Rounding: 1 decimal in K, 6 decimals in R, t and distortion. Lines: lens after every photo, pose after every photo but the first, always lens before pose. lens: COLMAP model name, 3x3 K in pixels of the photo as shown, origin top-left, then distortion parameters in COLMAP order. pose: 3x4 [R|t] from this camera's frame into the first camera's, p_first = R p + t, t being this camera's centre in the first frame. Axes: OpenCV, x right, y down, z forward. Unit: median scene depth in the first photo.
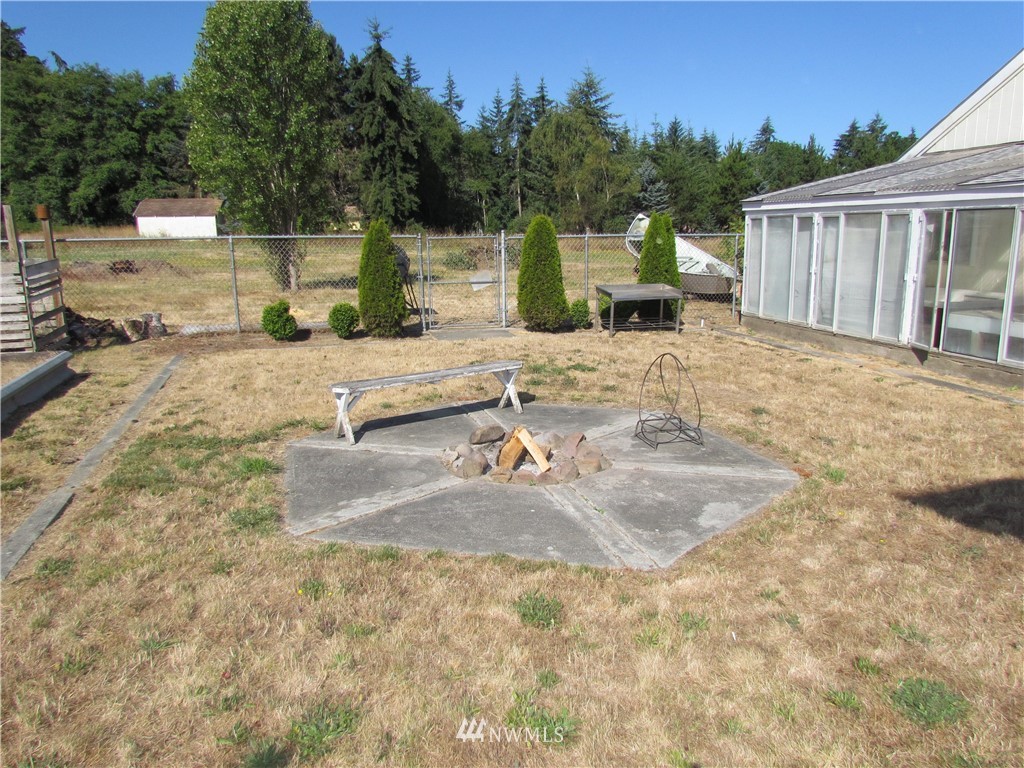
lens RADIAL K [[733.8, 0, 513.9], [0, 733.8, 380.9], [0, 0, 1]] dist [-0.029831, 0.008528]
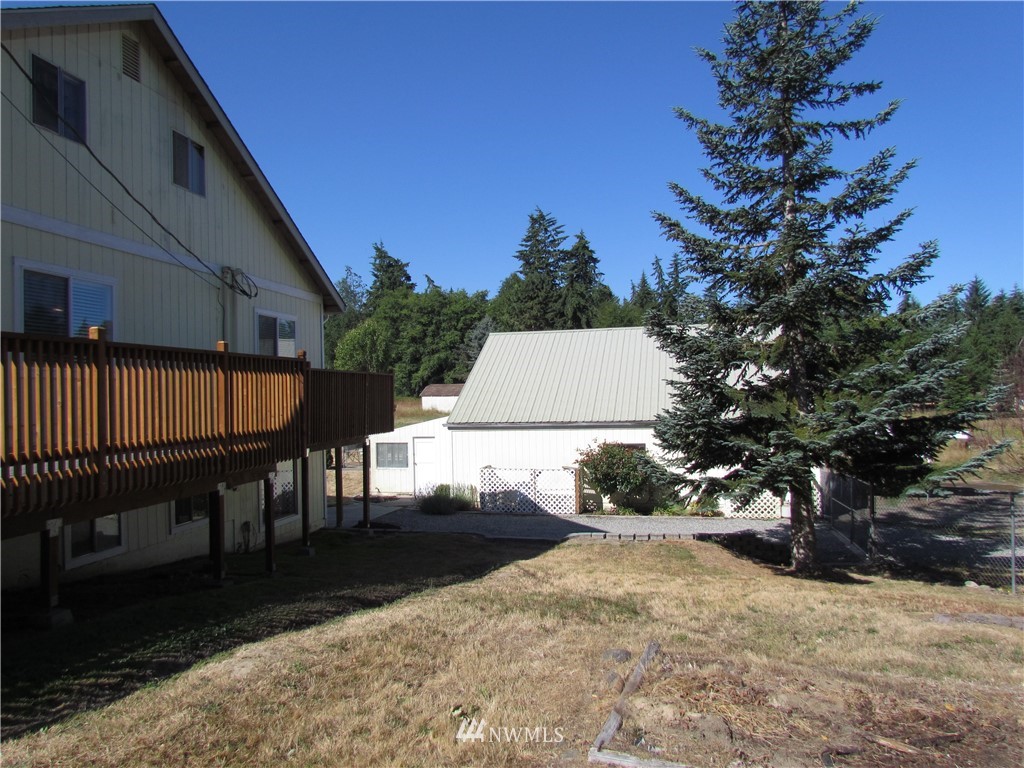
lens RADIAL K [[733.8, 0, 513.9], [0, 733.8, 380.9], [0, 0, 1]] dist [-0.029831, 0.008528]
pose [[0.879625, -0.012959, -0.475491, 0.267691], [-0.084718, 0.979378, -0.183415, 0.008626], [0.468062, 0.201619, 0.860388, -0.175275]]
